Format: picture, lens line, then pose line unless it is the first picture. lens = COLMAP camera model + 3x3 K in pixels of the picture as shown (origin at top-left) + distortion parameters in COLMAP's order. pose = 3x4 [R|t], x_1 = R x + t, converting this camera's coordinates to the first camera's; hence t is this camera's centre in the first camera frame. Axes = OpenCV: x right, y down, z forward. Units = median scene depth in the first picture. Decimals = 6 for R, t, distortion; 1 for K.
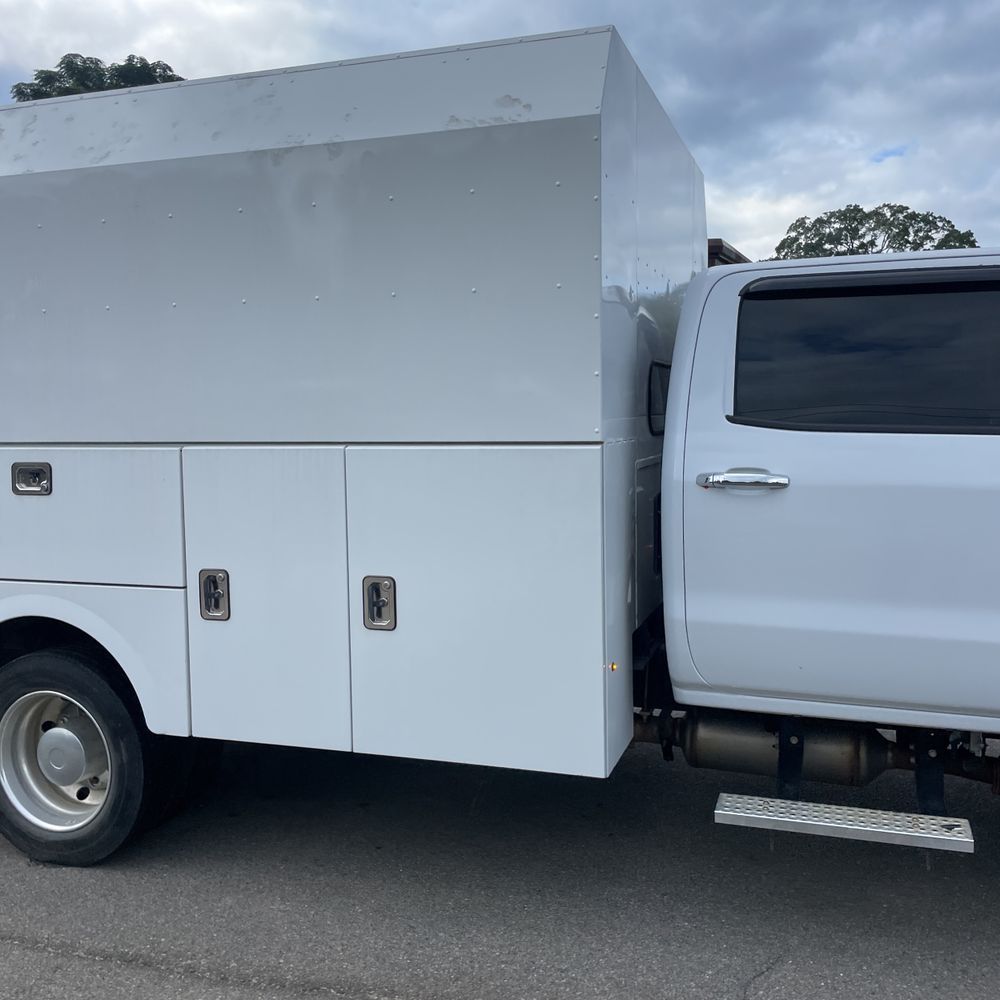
lens RADIAL K [[1006.1, 0, 508.3], [0, 1006.1, 476.8], [0, 0, 1]] dist [0.046295, -0.029298]
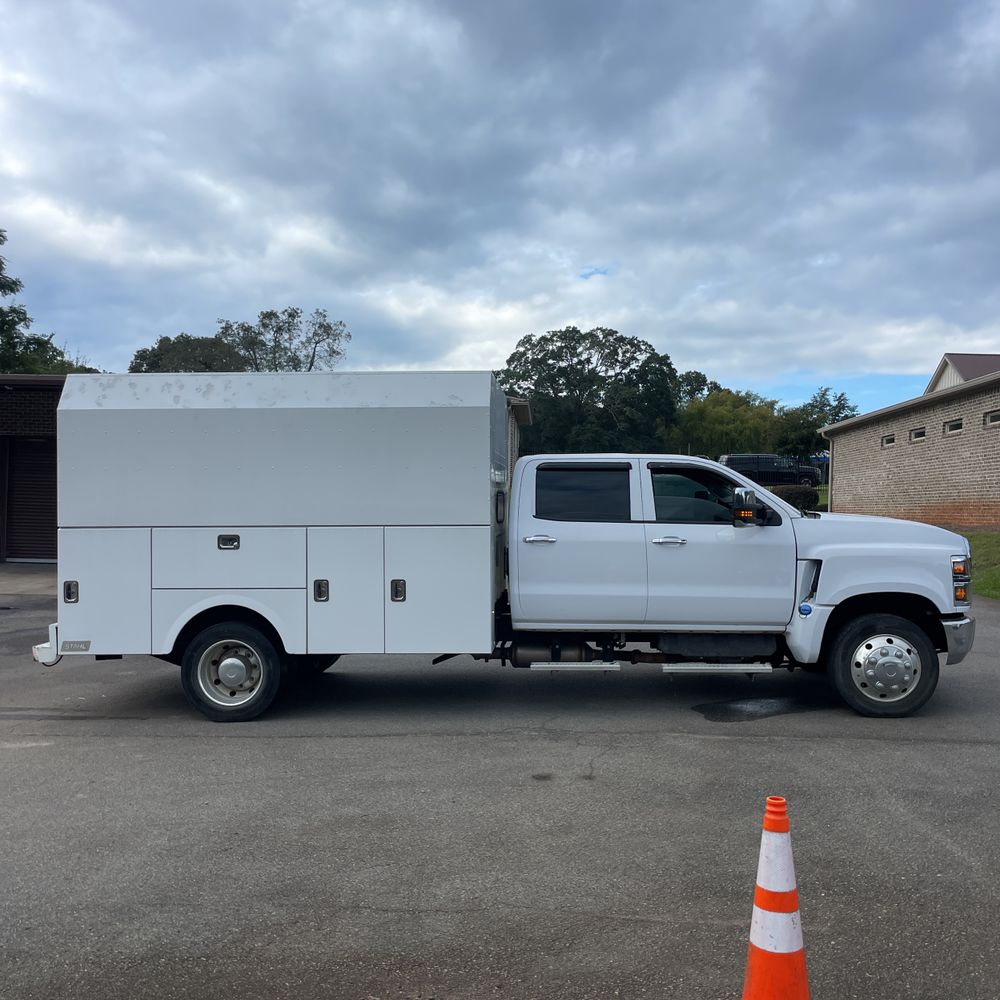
lens RADIAL K [[1009.2, 0, 495.6], [0, 1009.2, 492.7], [0, 0, 1]] dist [0.078657, -0.099773]
pose [[0.968903, 0.011016, 0.247197, -0.405666], [0.008289, 0.997003, -0.076920, 0.062583], [-0.247303, 0.076577, 0.965907, -1.166217]]
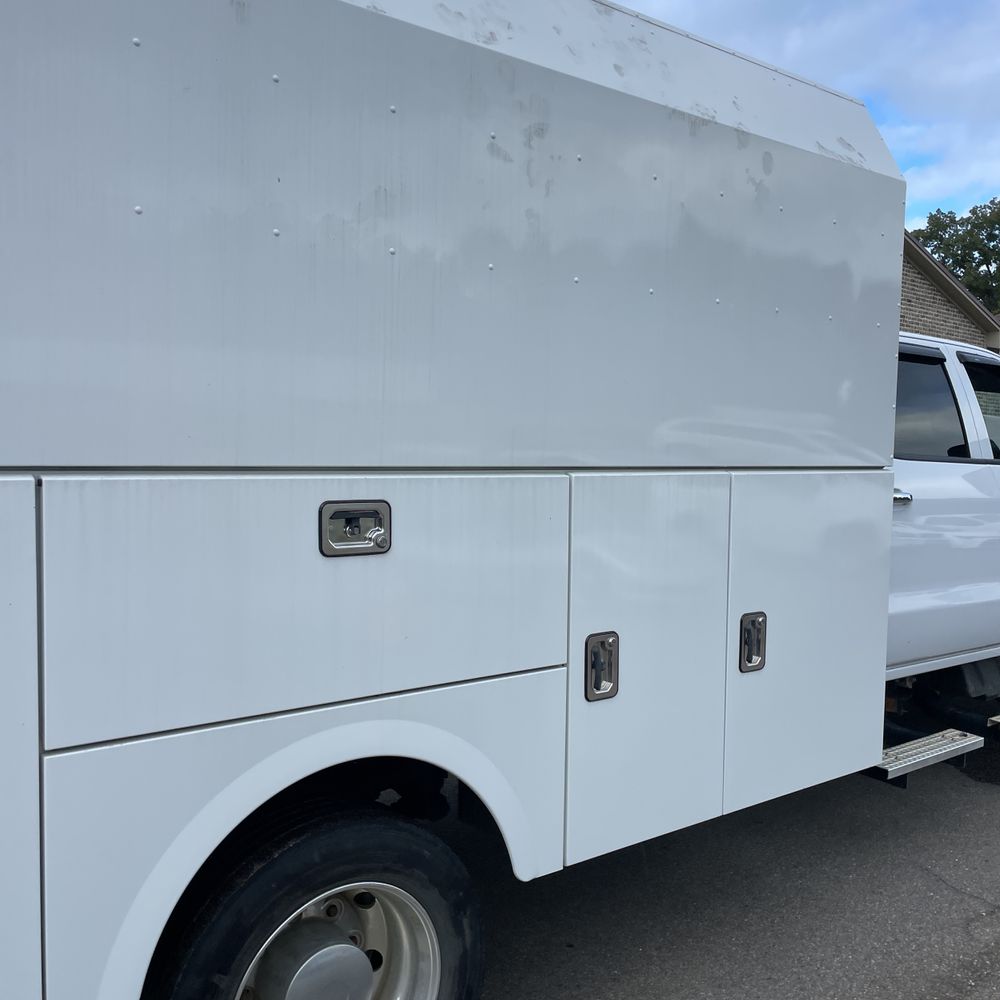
lens RADIAL K [[1004.8, 0, 489.8], [0, 1004.8, 499.1], [0, 0, 1]] dist [0.092616, -0.118902]
pose [[0.547240, -0.022572, 0.836671, -0.820159], [0.029202, 0.999543, 0.007866, -0.015533], [-0.836466, 0.020128, 0.547649, 0.547996]]
